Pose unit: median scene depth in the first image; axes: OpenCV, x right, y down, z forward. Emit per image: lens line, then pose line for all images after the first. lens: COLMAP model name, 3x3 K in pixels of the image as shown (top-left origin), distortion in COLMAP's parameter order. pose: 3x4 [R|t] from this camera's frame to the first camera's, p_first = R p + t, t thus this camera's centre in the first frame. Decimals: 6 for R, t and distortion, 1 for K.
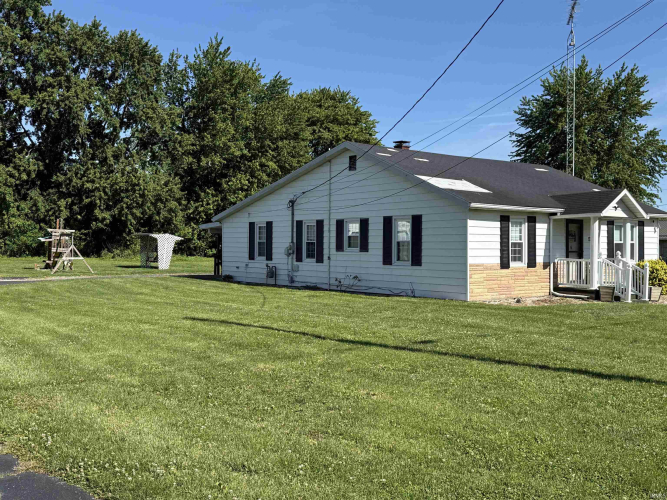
lens RADIAL K [[663.1, 0, 326.8], [0, 663.1, 256.6], [0, 0, 1]] dist [0.056300, 0.000000]
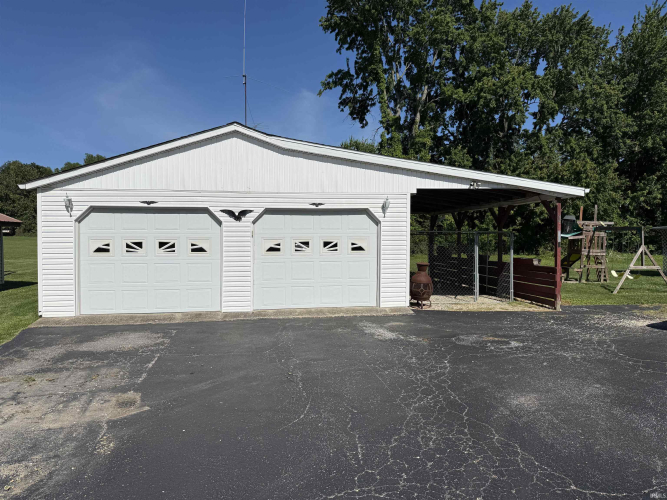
lens RADIAL K [[472.1, 0, 331.7], [0, 472.1, 250.1], [0, 0, 1]] dist [0.053233, -0.016110]
pose [[0.858895, 0.008262, -0.512085, -0.248757], [-0.005887, 0.999963, 0.006259, -0.008937], [0.512118, -0.002361, 0.858912, 0.305120]]
